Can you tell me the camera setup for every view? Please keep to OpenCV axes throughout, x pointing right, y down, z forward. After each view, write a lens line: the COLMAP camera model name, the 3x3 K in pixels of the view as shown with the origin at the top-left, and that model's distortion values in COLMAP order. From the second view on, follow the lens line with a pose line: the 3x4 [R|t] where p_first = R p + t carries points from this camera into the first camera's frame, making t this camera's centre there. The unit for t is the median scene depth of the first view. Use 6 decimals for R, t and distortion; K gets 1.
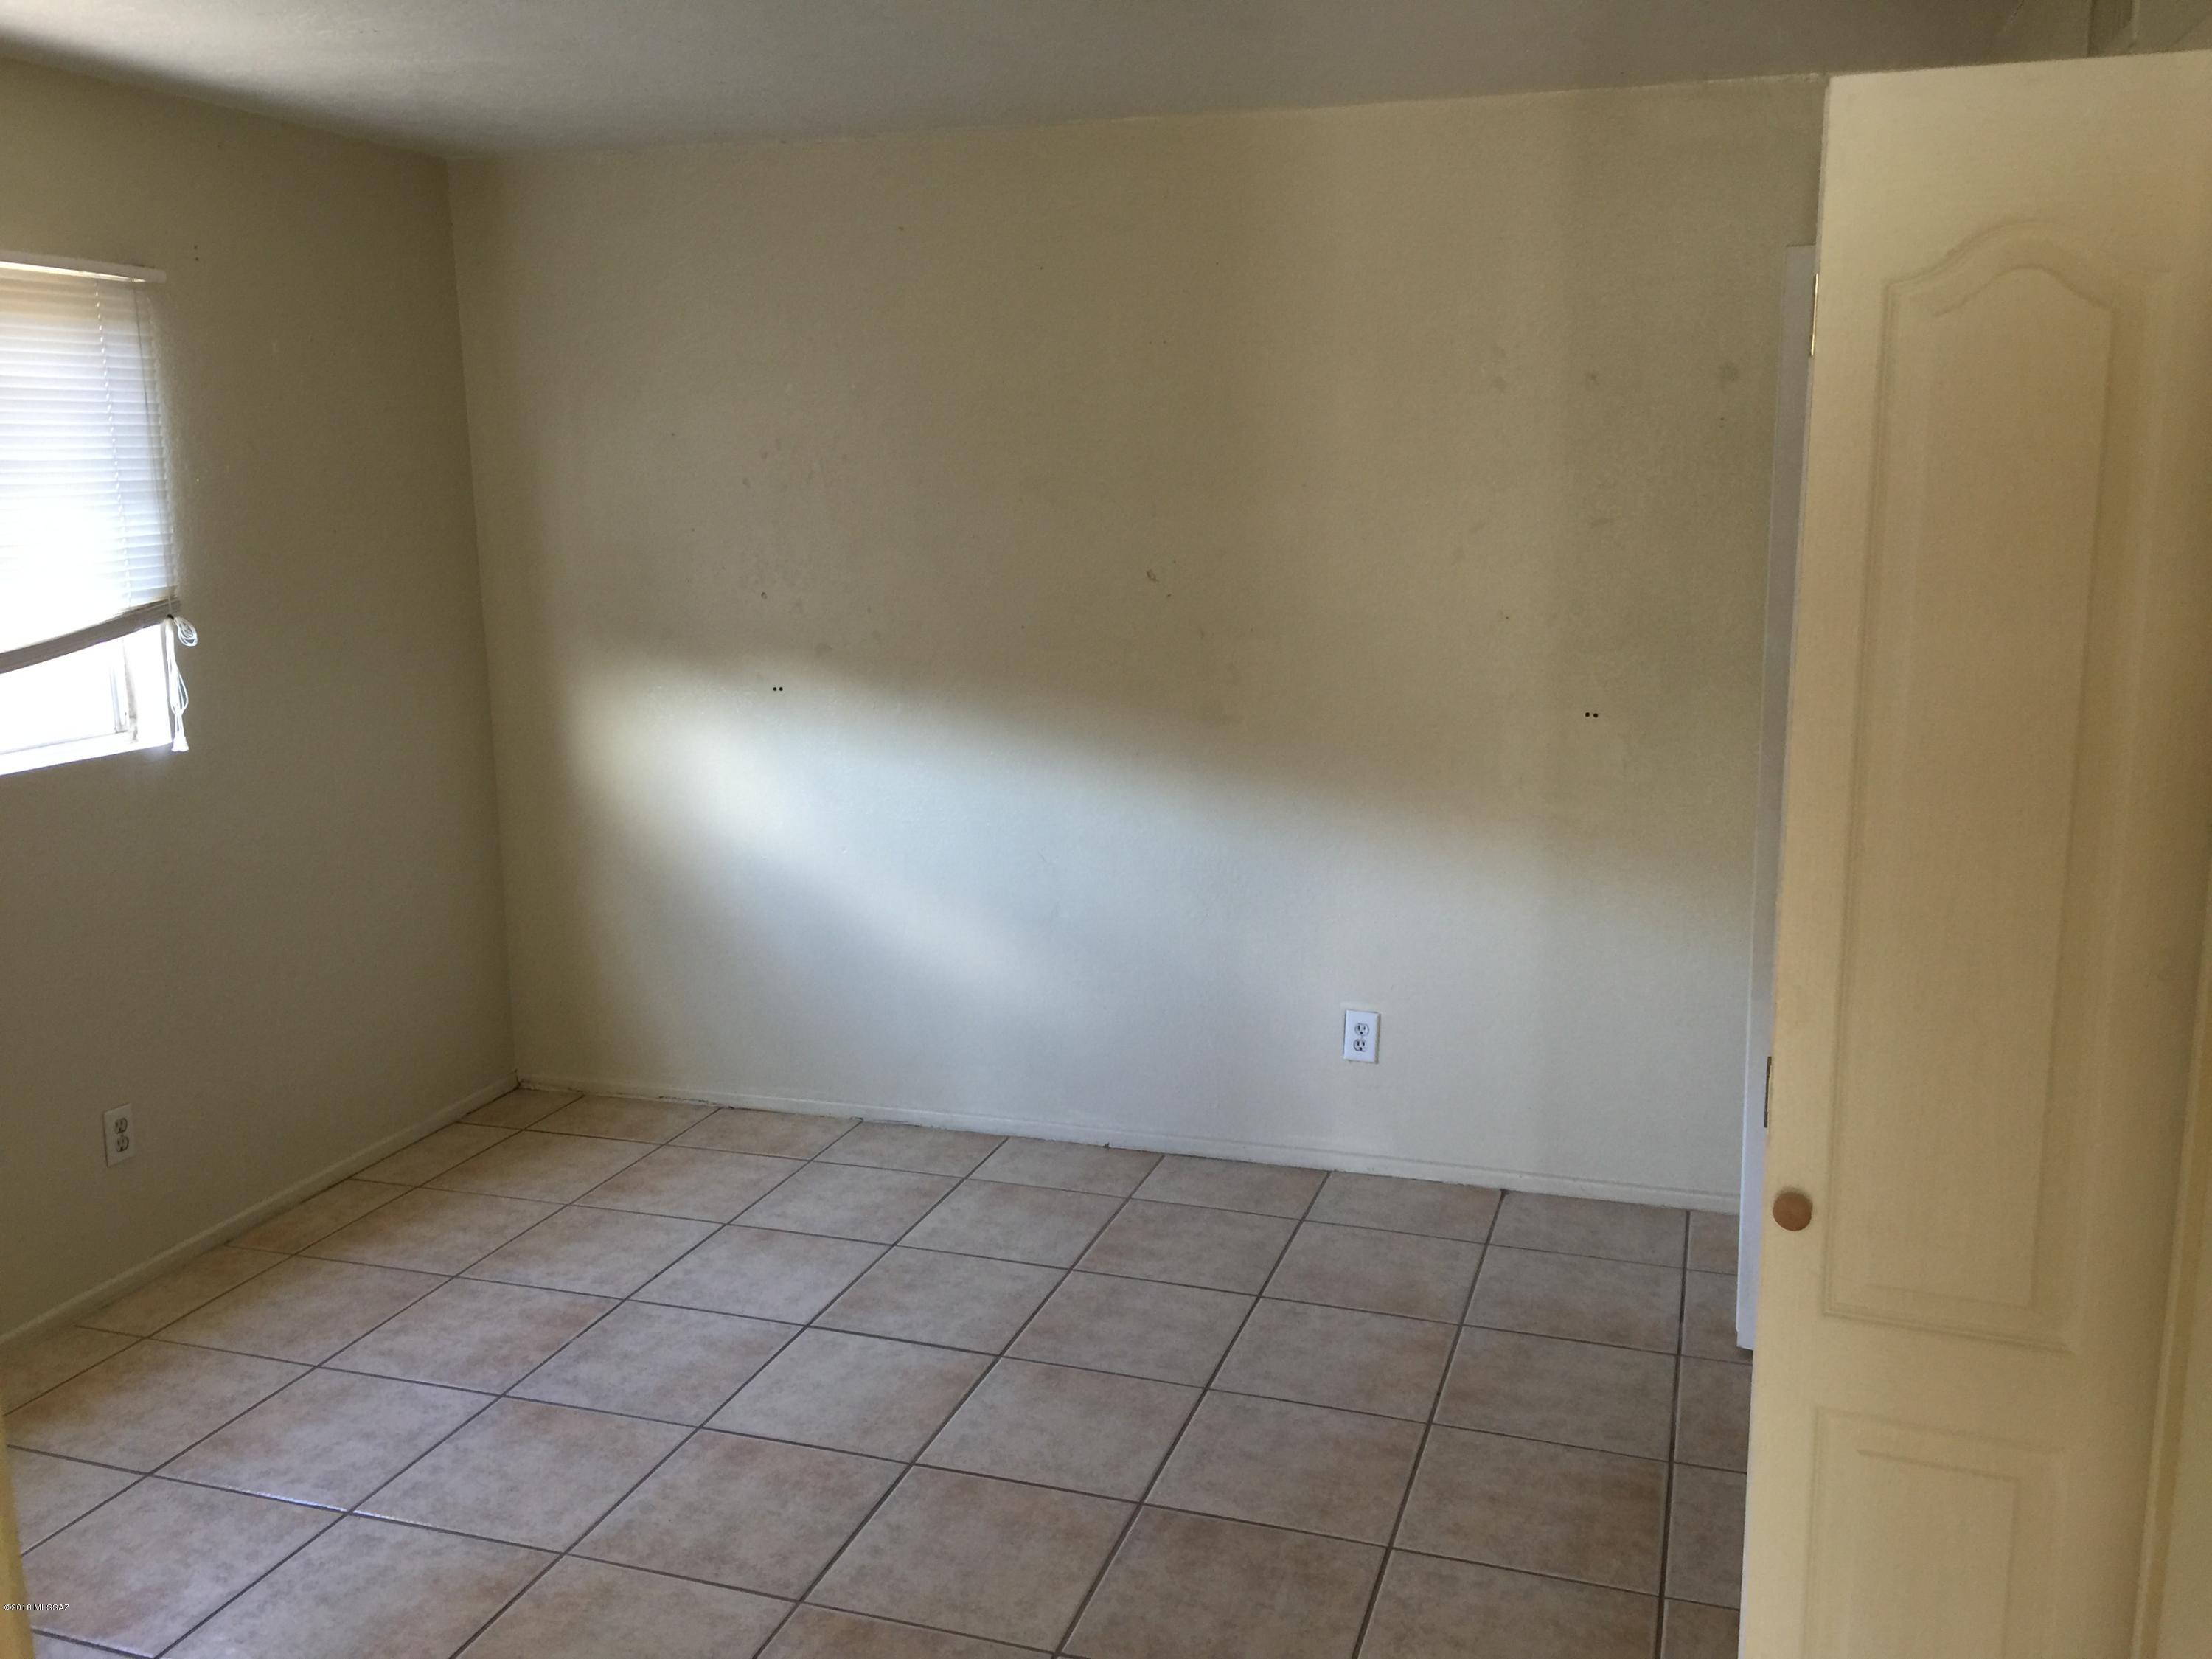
lens RADIAL K [[1897.0, 0, 1099.8], [0, 1897.0, 829.0], [0, 0, 1]] dist [0.087280, -0.129708]
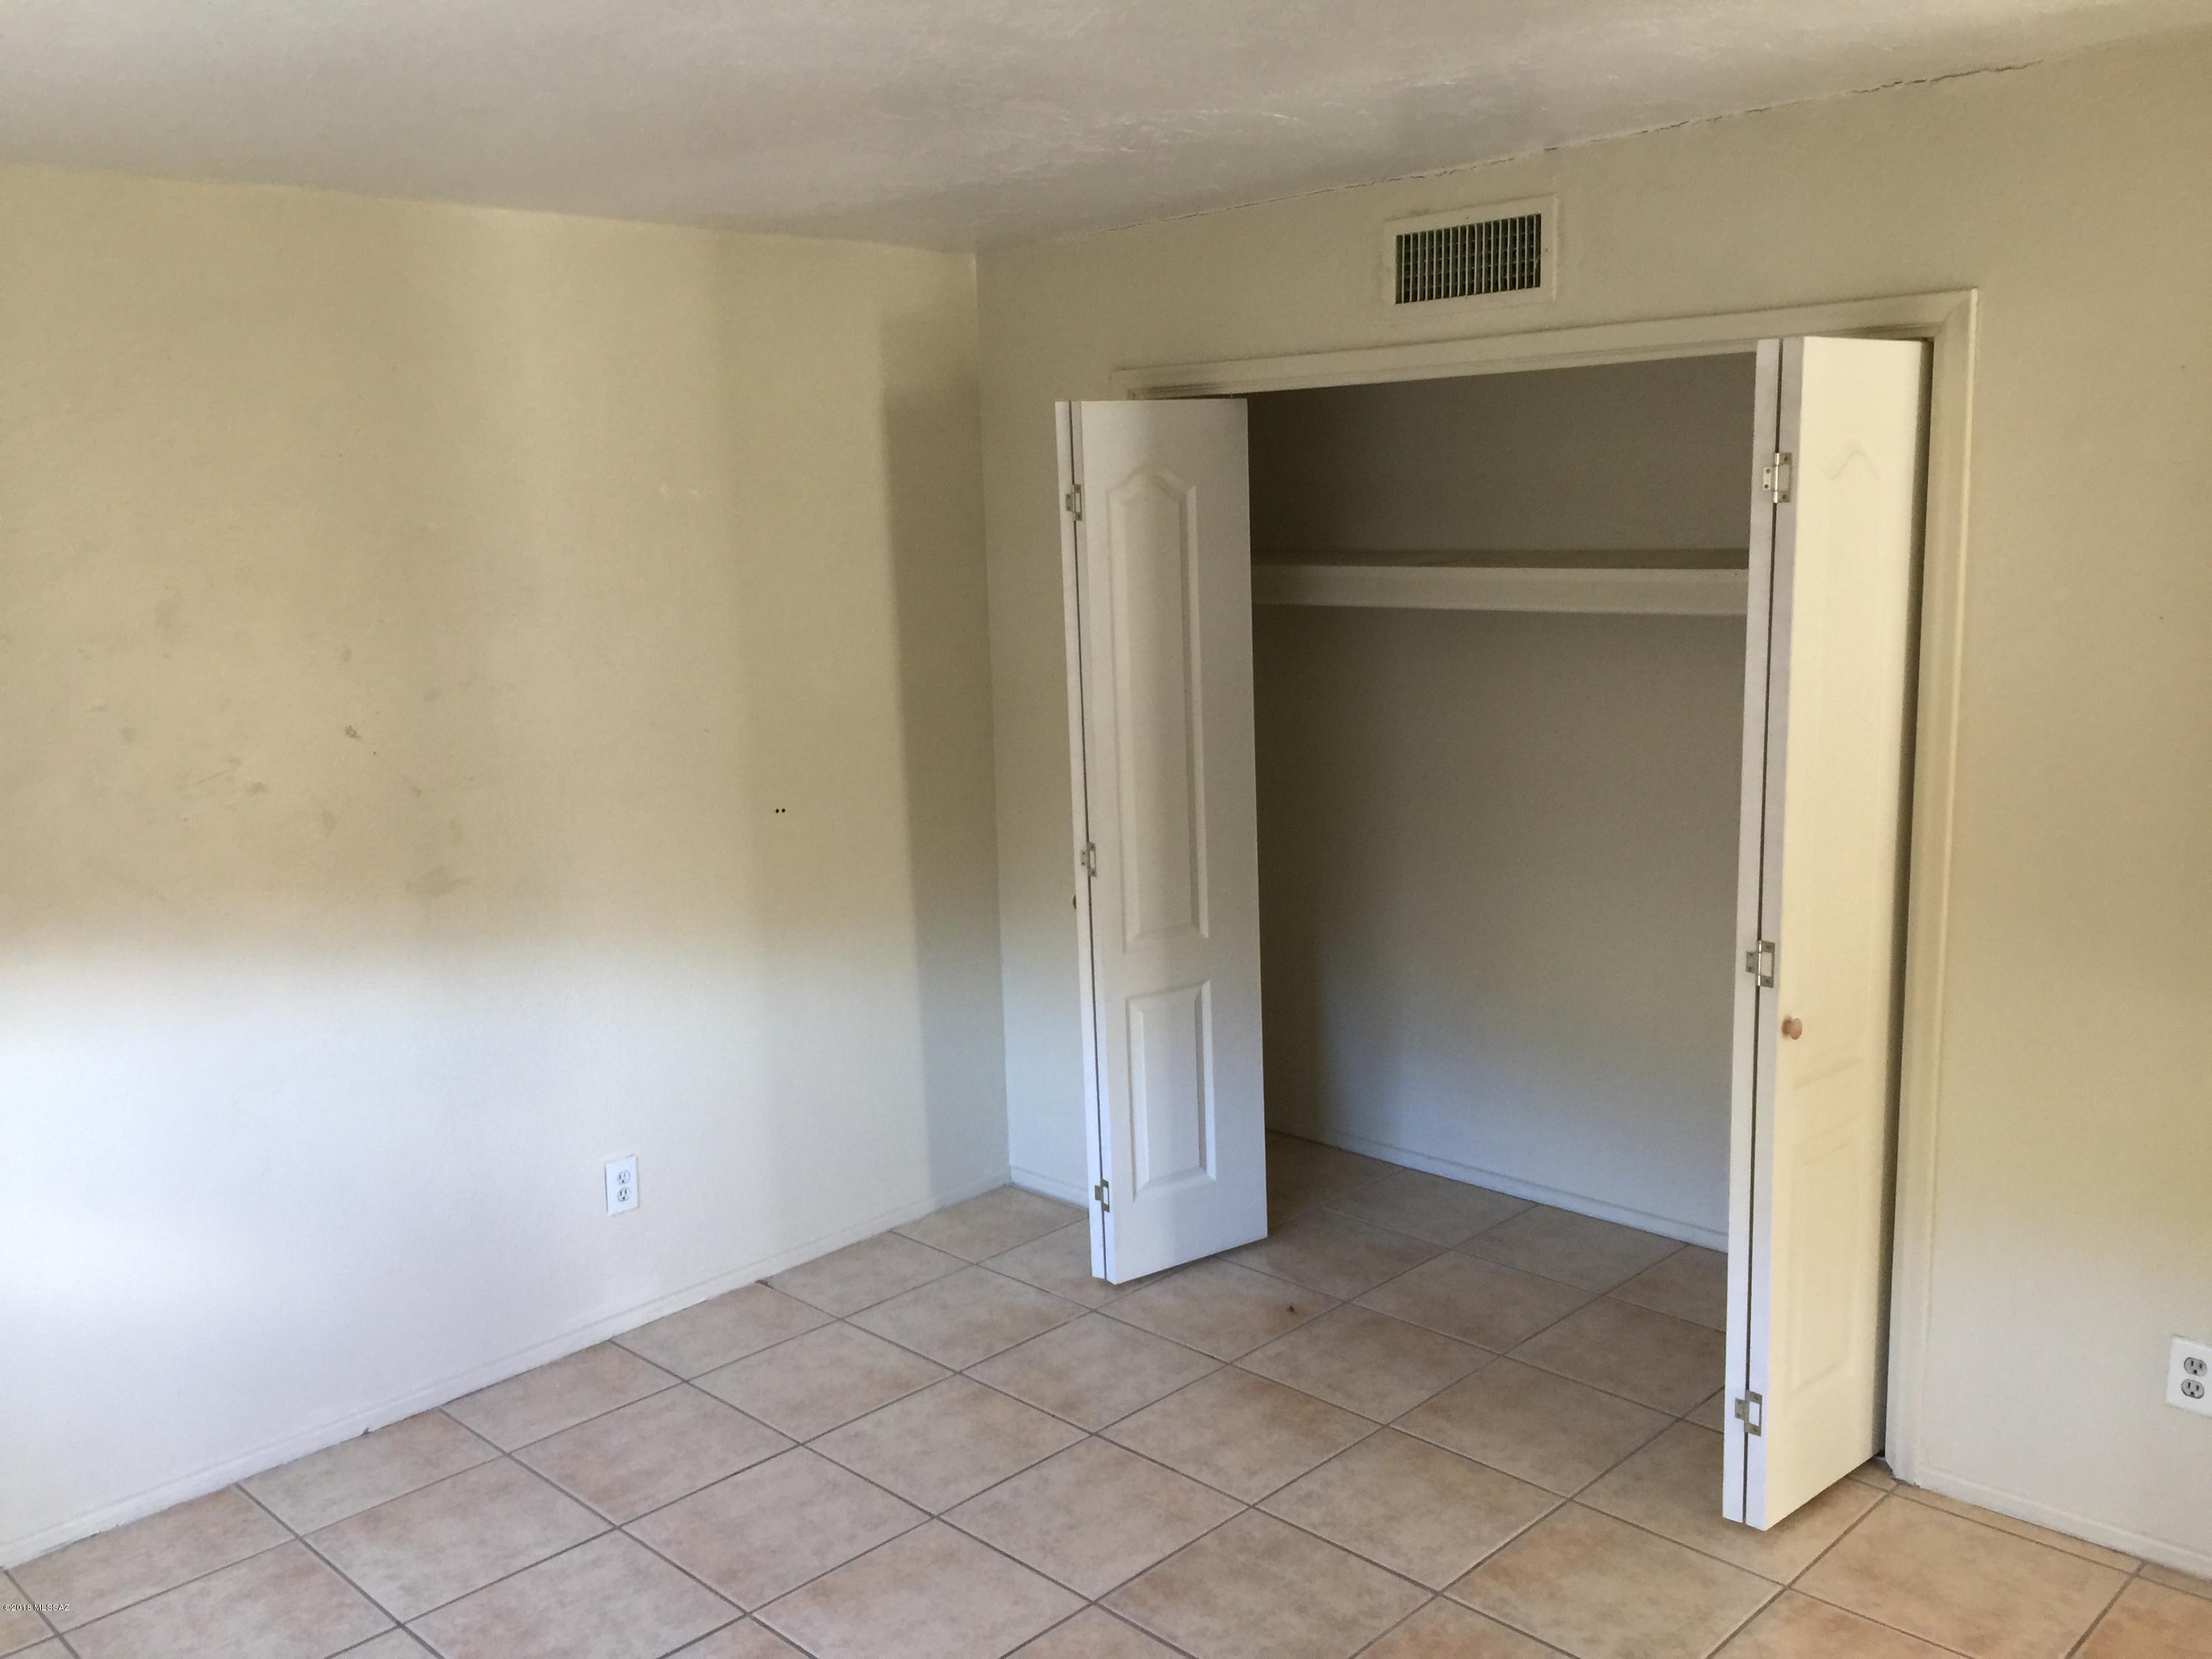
lens RADIAL K [[1886.0, 0, 1109.5], [0, 1886.0, 850.5], [0, 0, 1]] dist [0.032255, -0.009134]
pose [[0.441966, -0.170309, 0.880716, -0.591462], [0.202209, 0.975457, 0.087155, -0.092160], [-0.873944, 0.139569, 0.465557, 0.347944]]
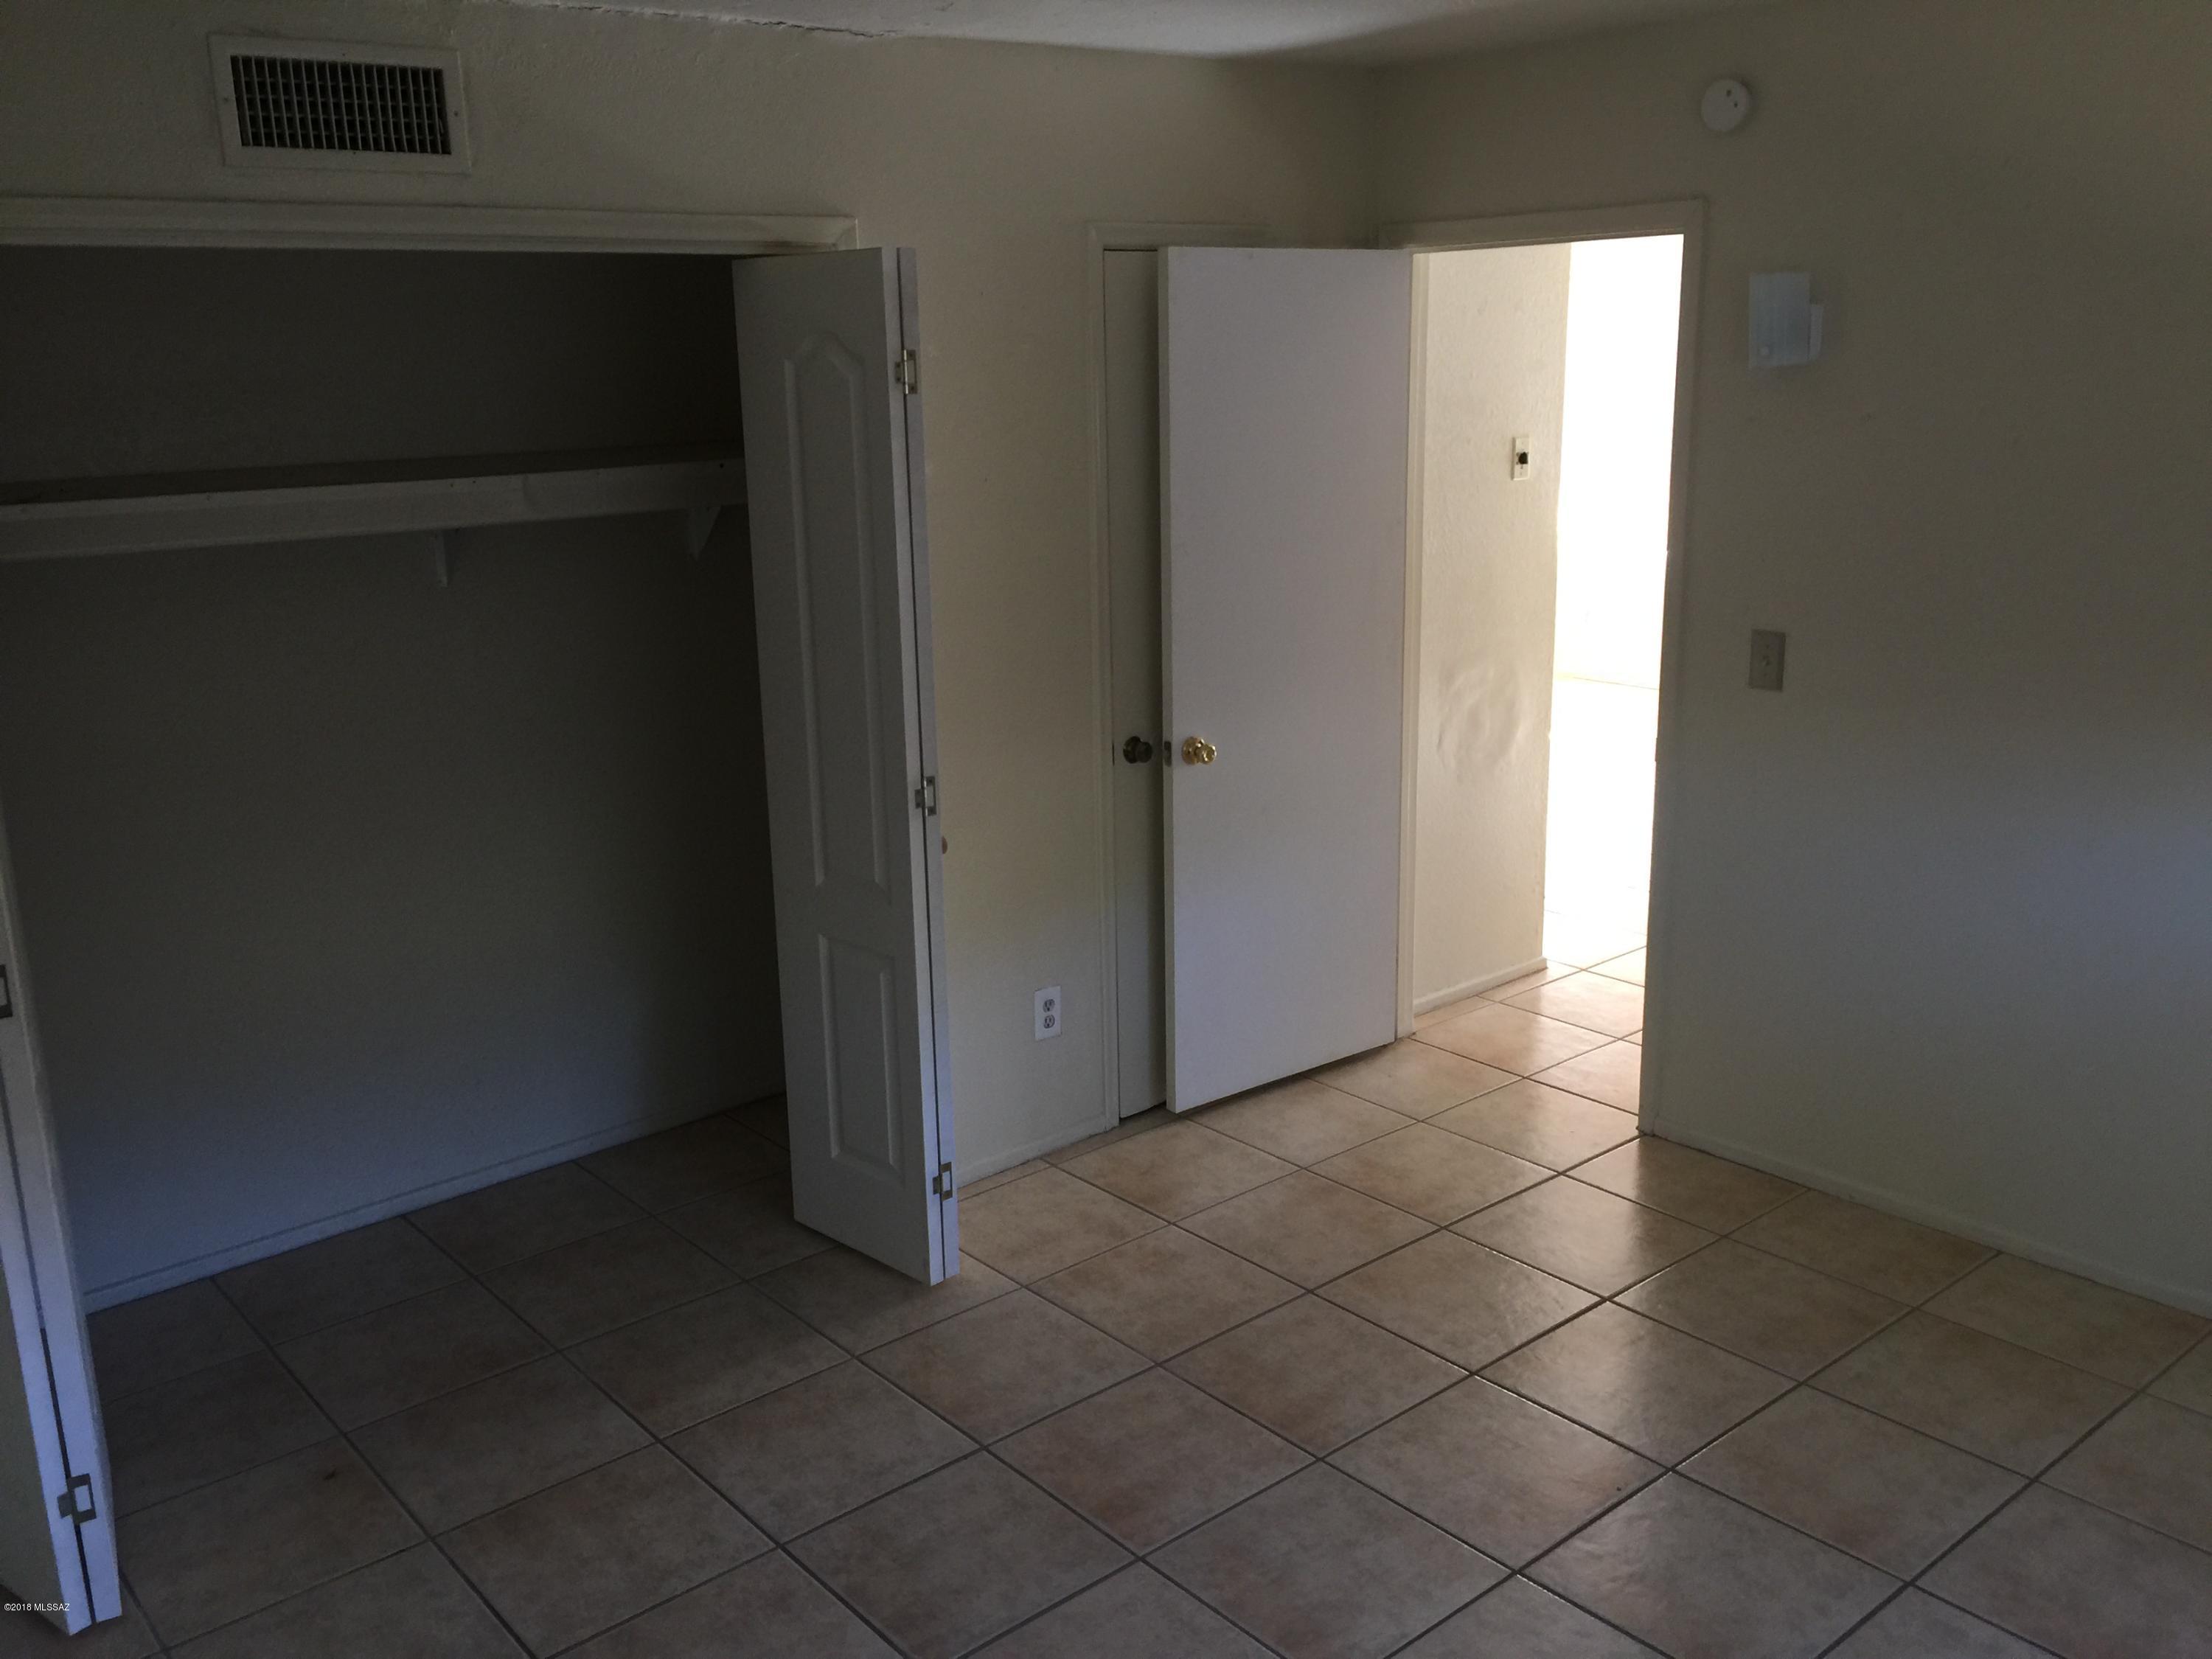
lens RADIAL K [[1897.0, 0, 1099.8], [0, 1897.0, 829.0], [0, 0, 1]] dist [0.087280, -0.129708]
pose [[-0.856046, -0.091197, 0.508791, -0.341100], [0.139625, 0.906926, 0.397480, -0.250011], [-0.497685, 0.411301, -0.763637, 1.097756]]
